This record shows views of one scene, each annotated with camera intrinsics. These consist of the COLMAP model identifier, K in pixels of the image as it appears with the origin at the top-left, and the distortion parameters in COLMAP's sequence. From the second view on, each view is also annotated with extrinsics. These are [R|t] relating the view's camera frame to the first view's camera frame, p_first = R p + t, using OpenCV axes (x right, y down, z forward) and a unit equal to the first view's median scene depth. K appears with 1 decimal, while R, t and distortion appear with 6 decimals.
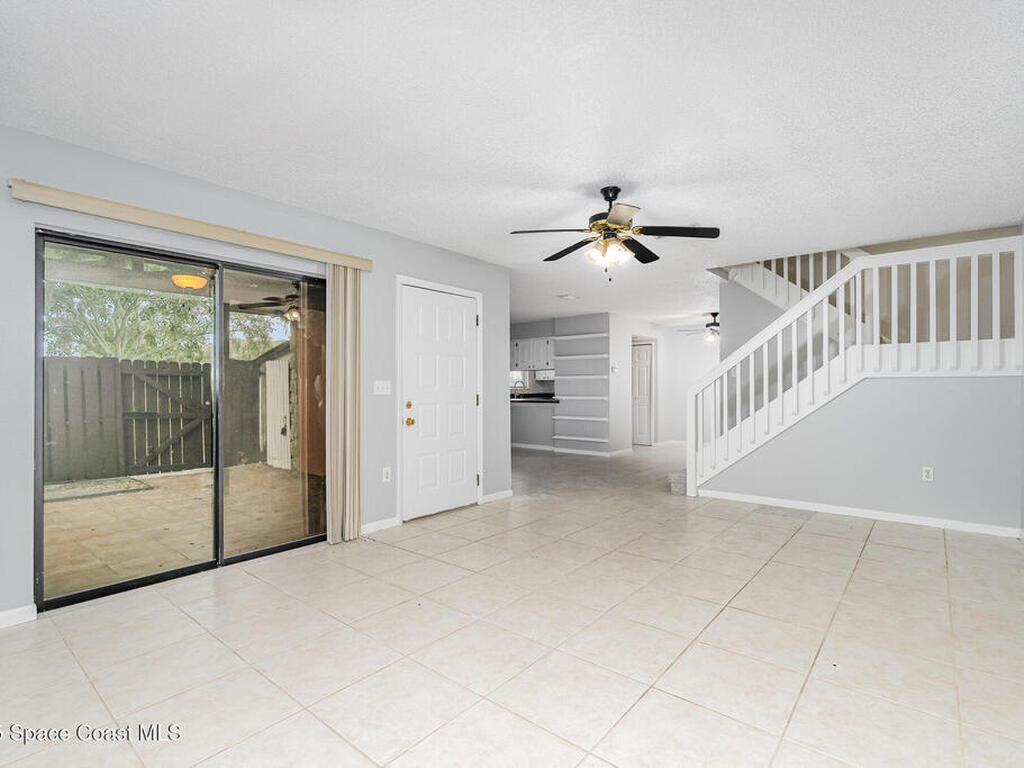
lens RADIAL K [[508.5, 0, 519.8], [0, 508.5, 386.0], [0, 0, 1]] dist [-0.004873, 0.000301]
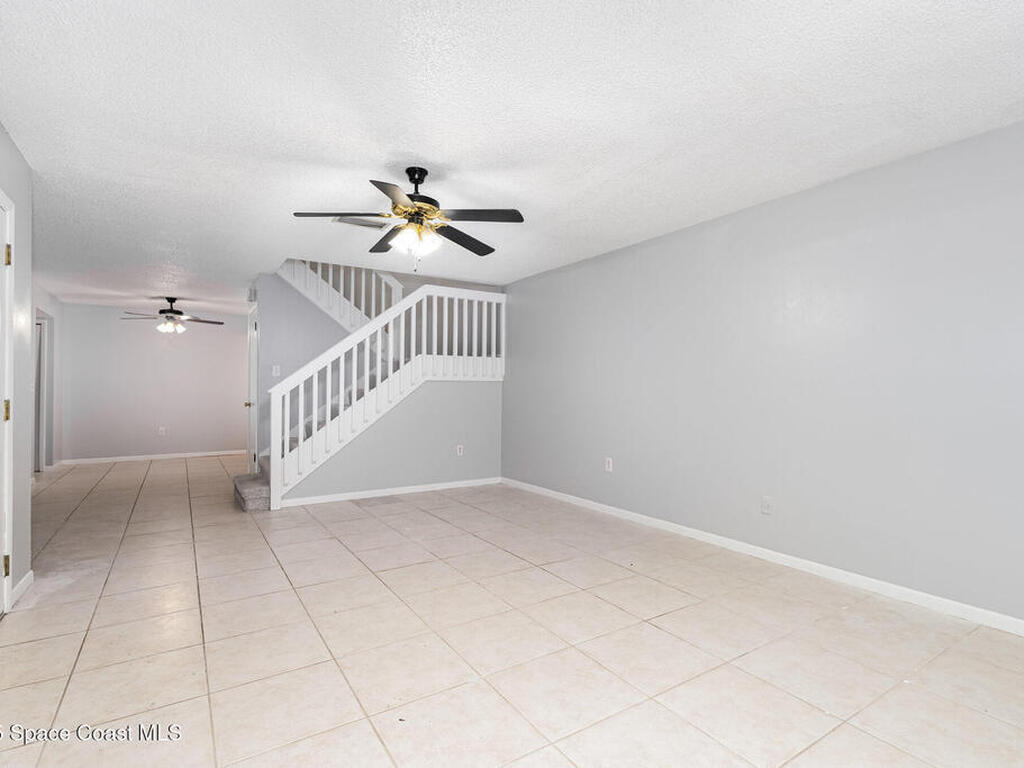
lens RADIAL K [[508.5, 0, 515.2], [0, 508.5, 388.1], [0, 0, 1]] dist [-0.004873, 0.000301]
pose [[0.311453, 0.003759, 0.950254, -0.464008], [-0.007544, 0.999970, -0.001483, 0.002846], [-0.950231, -0.006707, 0.311473, 0.398950]]
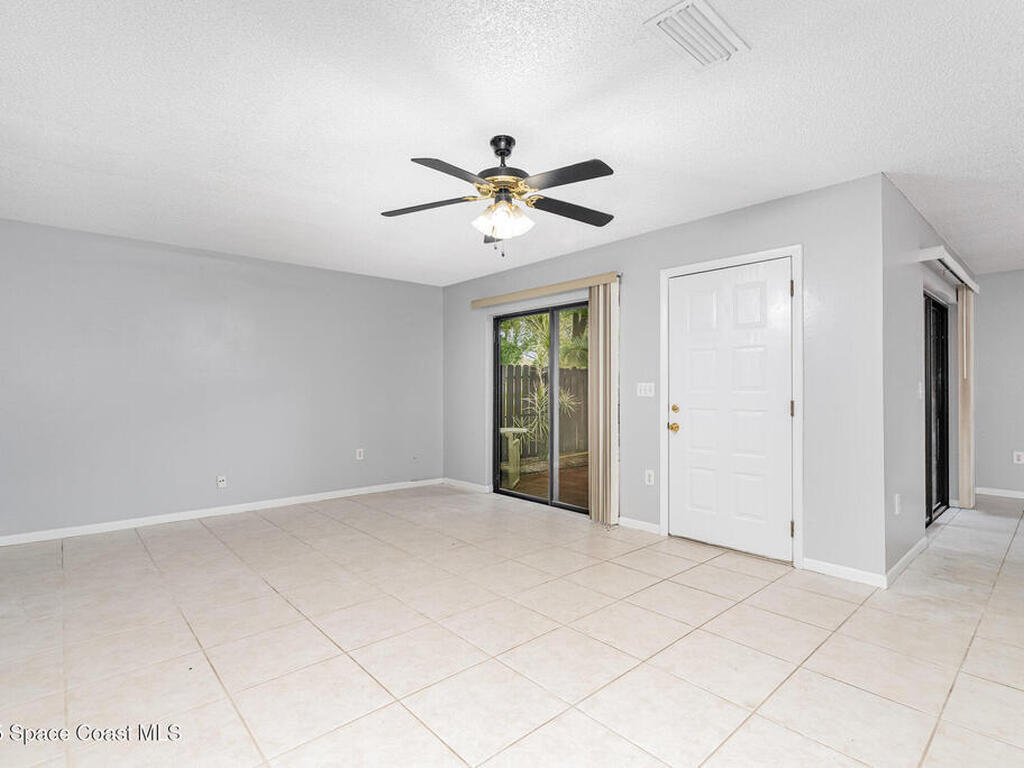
lens RADIAL K [[508.5, 0, 513.0], [0, 508.5, 385.6], [0, 0, 1]] dist [-0.004873, 0.000301]
pose [[-0.151964, -0.007852, -0.988355, 0.712558], [0.003350, 0.999959, -0.008459, 0.003056], [0.988380, -0.004596, -0.151932, 0.837898]]
